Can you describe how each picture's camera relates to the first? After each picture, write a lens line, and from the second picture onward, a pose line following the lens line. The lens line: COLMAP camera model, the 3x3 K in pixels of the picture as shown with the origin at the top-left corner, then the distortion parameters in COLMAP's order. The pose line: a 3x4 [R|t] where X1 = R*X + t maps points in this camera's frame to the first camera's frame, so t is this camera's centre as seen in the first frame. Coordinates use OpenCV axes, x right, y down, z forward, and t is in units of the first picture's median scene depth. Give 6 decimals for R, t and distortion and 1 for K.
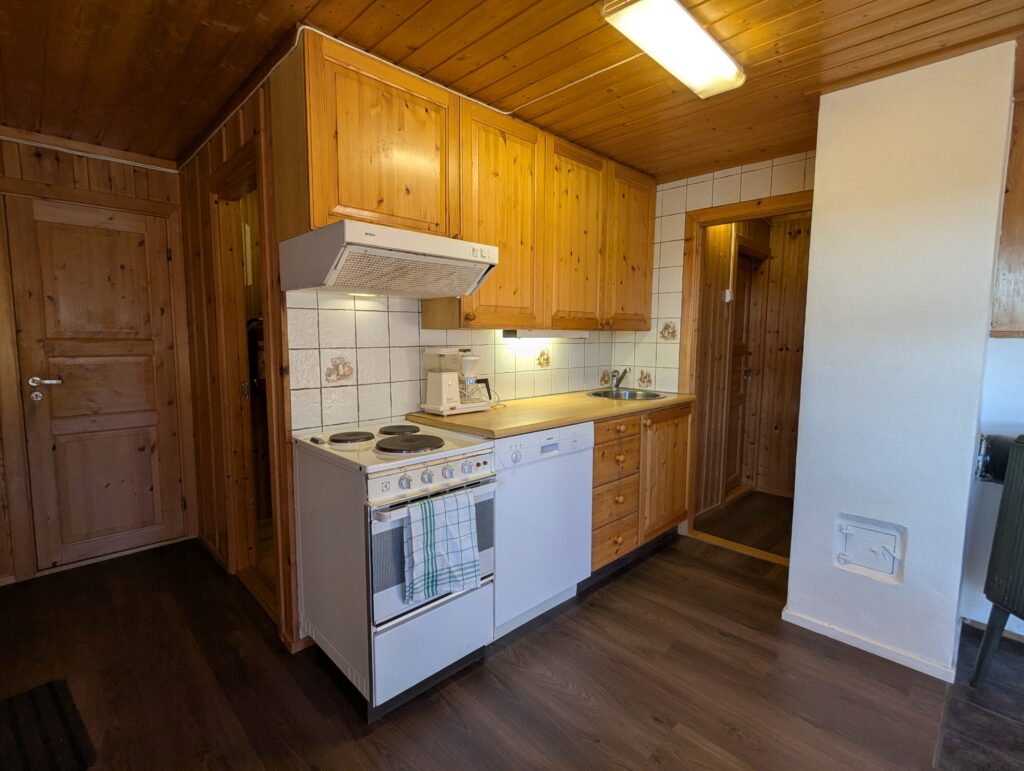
lens RADIAL K [[483.7, 0, 513.1], [0, 483.7, 383.4], [0, 0, 1]] dist [-0.000210, -0.000468]
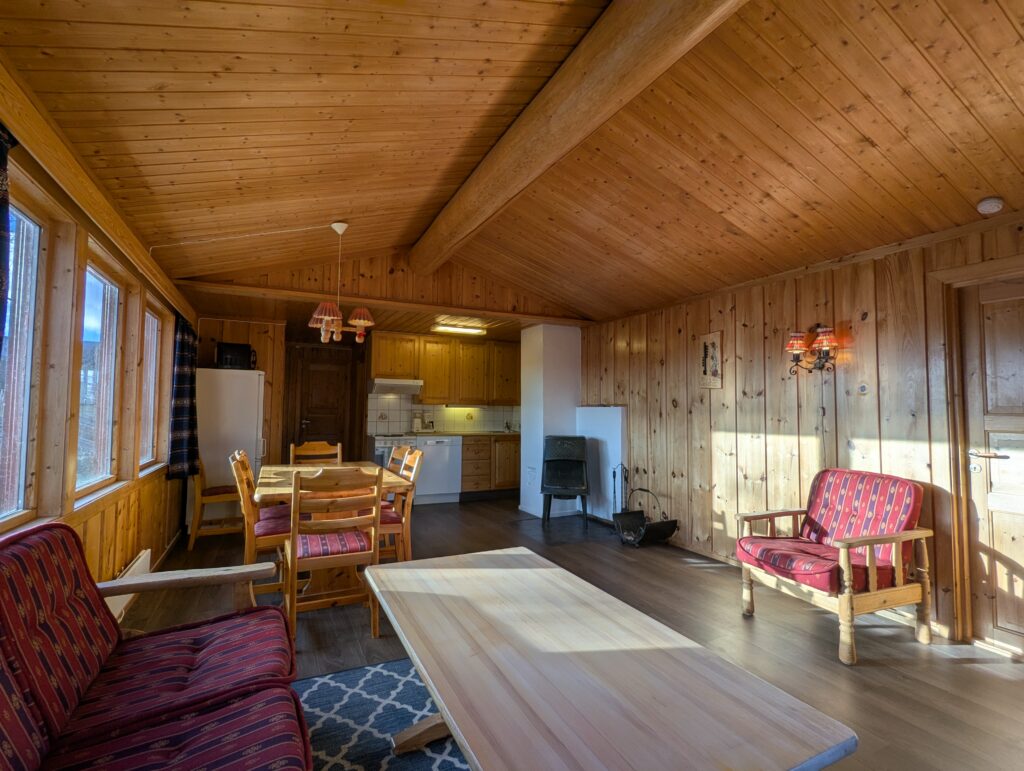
lens RADIAL K [[483.7, 0, 513.1], [0, 483.7, 383.4], [0, 0, 1]] dist [-0.000210, -0.000468]
pose [[0.949009, -0.014676, -0.314908, 1.088392], [-0.035008, 0.987831, -0.151540, 0.154810], [0.313300, 0.154837, 0.936946, -1.317948]]
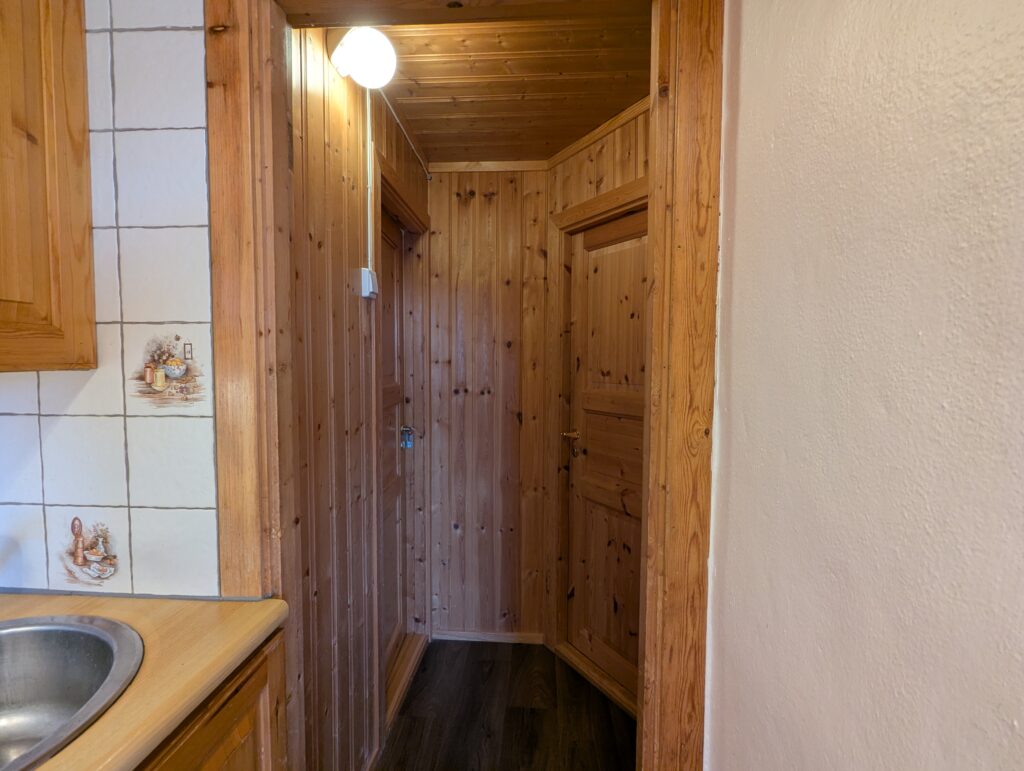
lens RADIAL K [[483.7, 0, 513.1], [0, 483.7, 383.4], [0, 0, 1]] dist [-0.000210, -0.000468]
pose [[0.748940, -0.037391, 0.661582, 0.260213], [0.068177, 0.997456, -0.020806, -0.075202], [-0.659121, 0.060687, 0.749584, 0.611667]]
